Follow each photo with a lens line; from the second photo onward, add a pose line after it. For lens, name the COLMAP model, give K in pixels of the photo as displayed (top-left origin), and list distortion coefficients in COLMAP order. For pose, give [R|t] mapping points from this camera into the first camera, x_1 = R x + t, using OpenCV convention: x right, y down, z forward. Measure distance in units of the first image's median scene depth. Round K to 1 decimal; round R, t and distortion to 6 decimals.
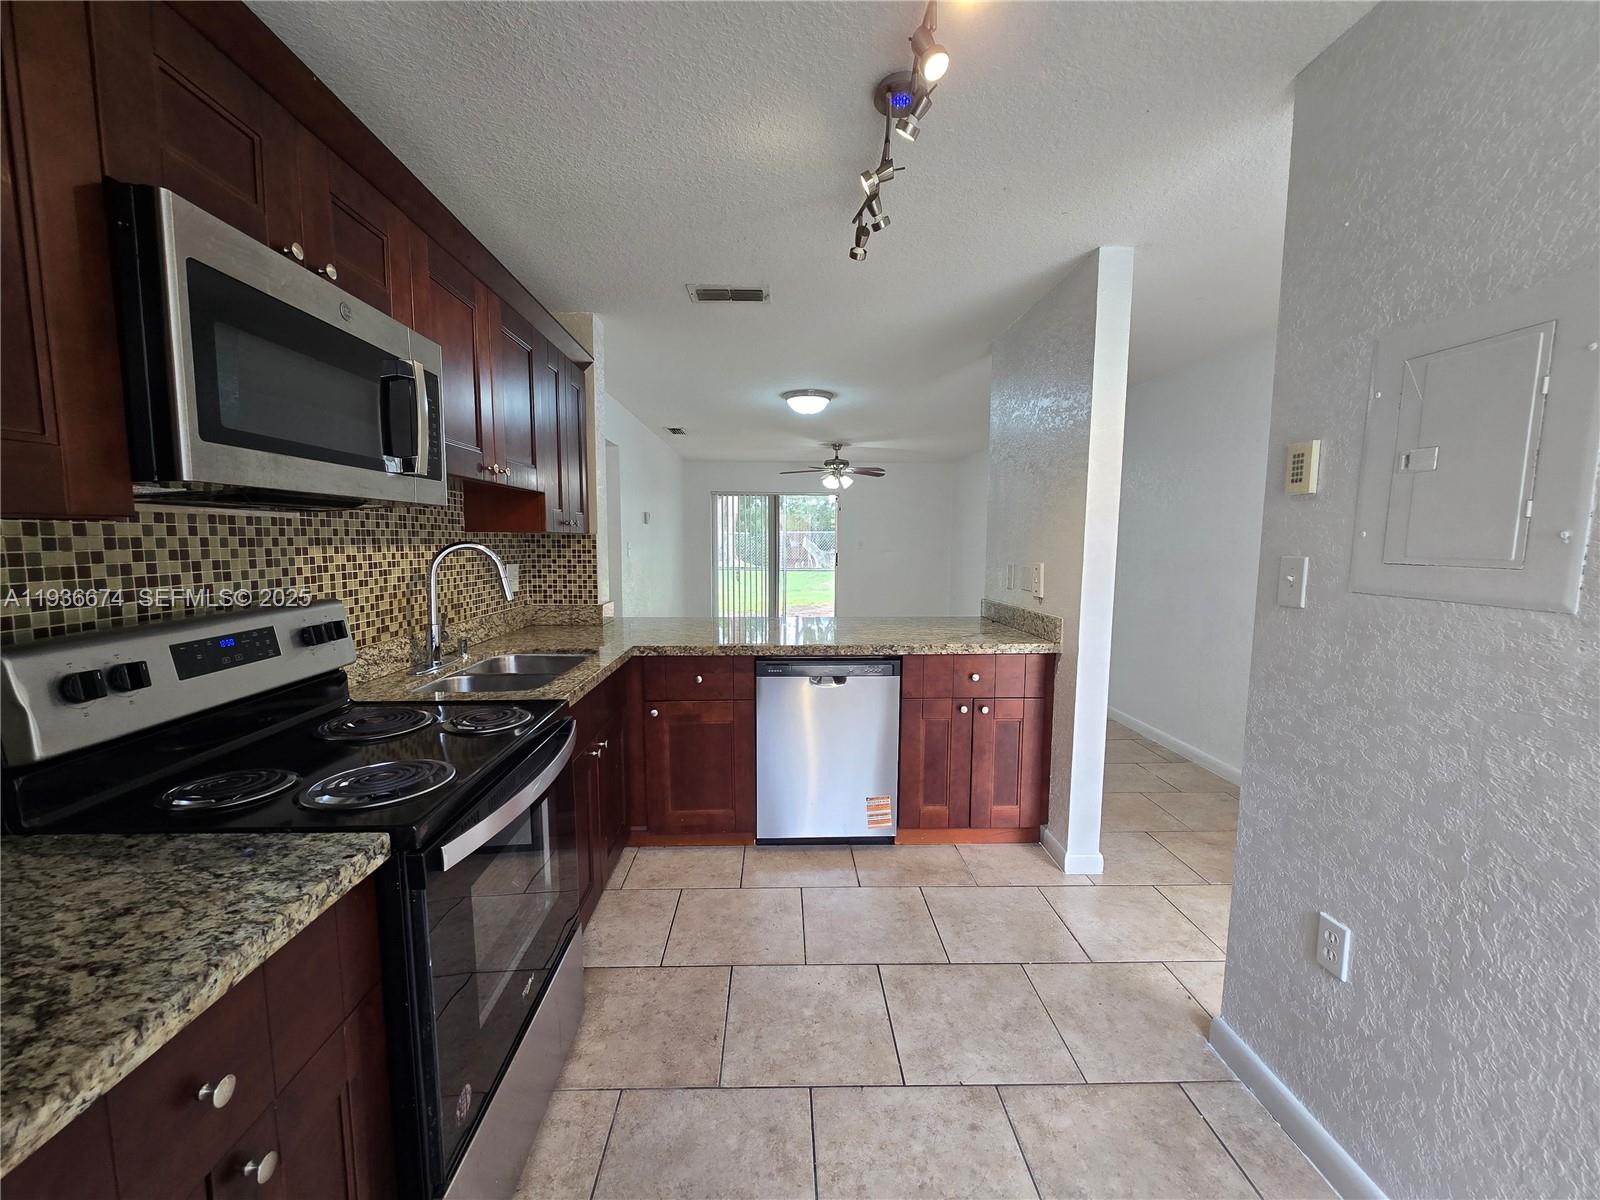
lens RADIAL K [[654.8, 0, 797.6], [0, 654.8, 603.5], [0, 0, 1]] dist [0.000630, 0.000268]
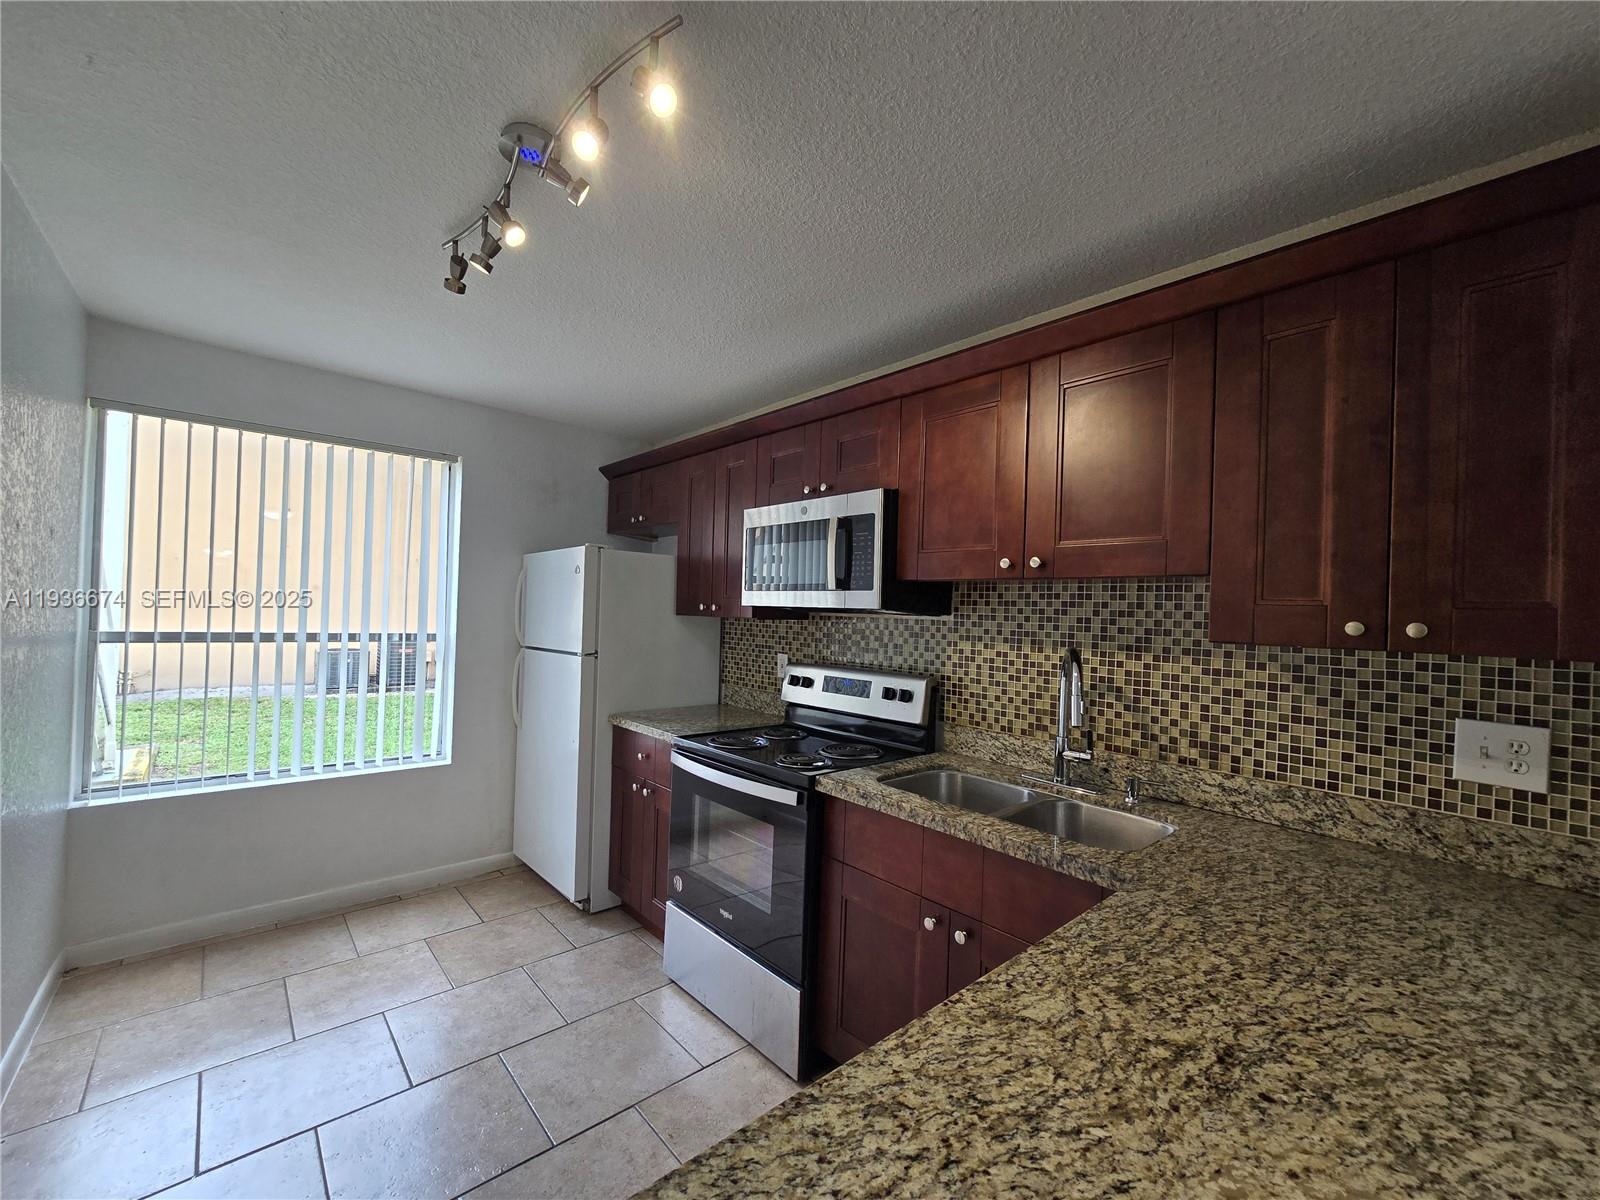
lens RADIAL K [[654.8, 0, 798.7], [0, 654.8, 604.8], [0, 0, 1]] dist [0.000630, 0.000268]
pose [[-0.764888, -0.031580, -0.643389, 0.363543], [-0.096578, 0.993130, 0.066070, -0.203332], [0.636883, 0.112674, -0.762683, 1.681543]]
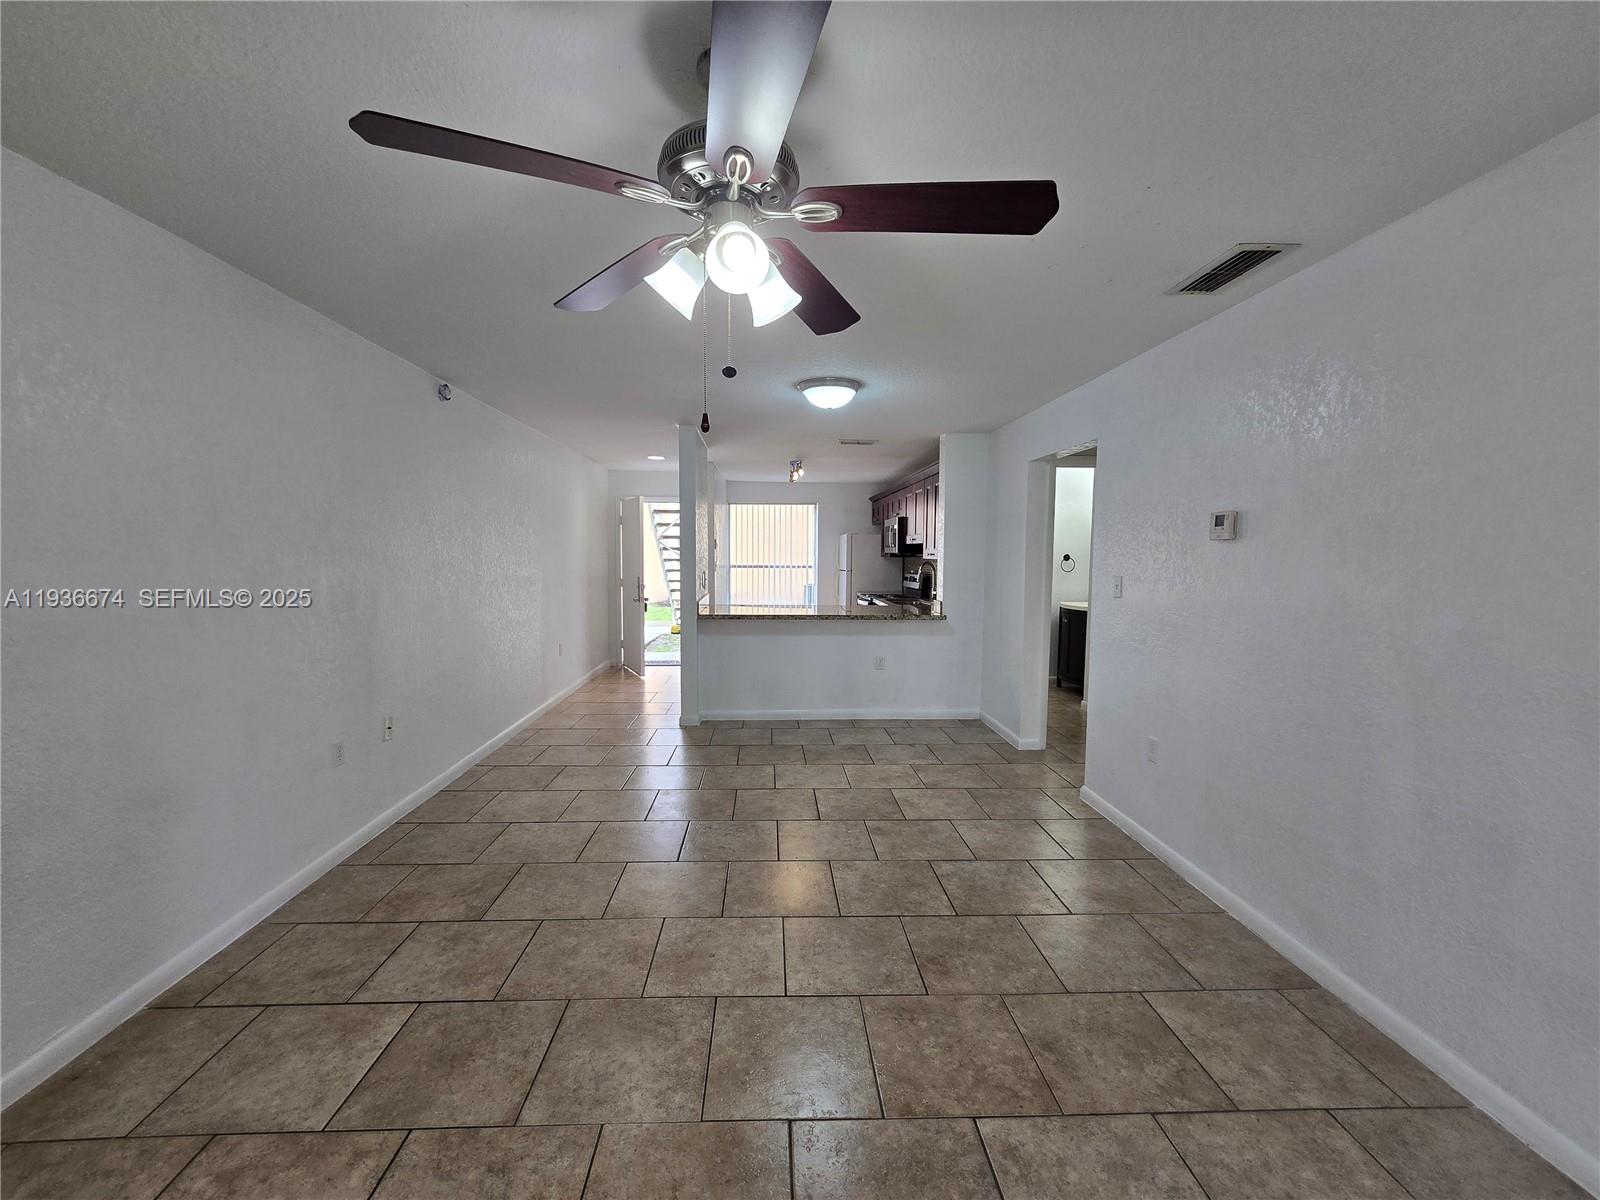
lens RADIAL K [[654.8, 0, 800.7], [0, 654.8, 601.2], [0, 0, 1]] dist [0.000630, 0.000268]
pose [[-0.999974, -0.006914, 0.002162, 0.035709], [-0.006458, 0.986038, 0.166394, -0.493880], [-0.003282, 0.166375, -0.986057, 4.866084]]
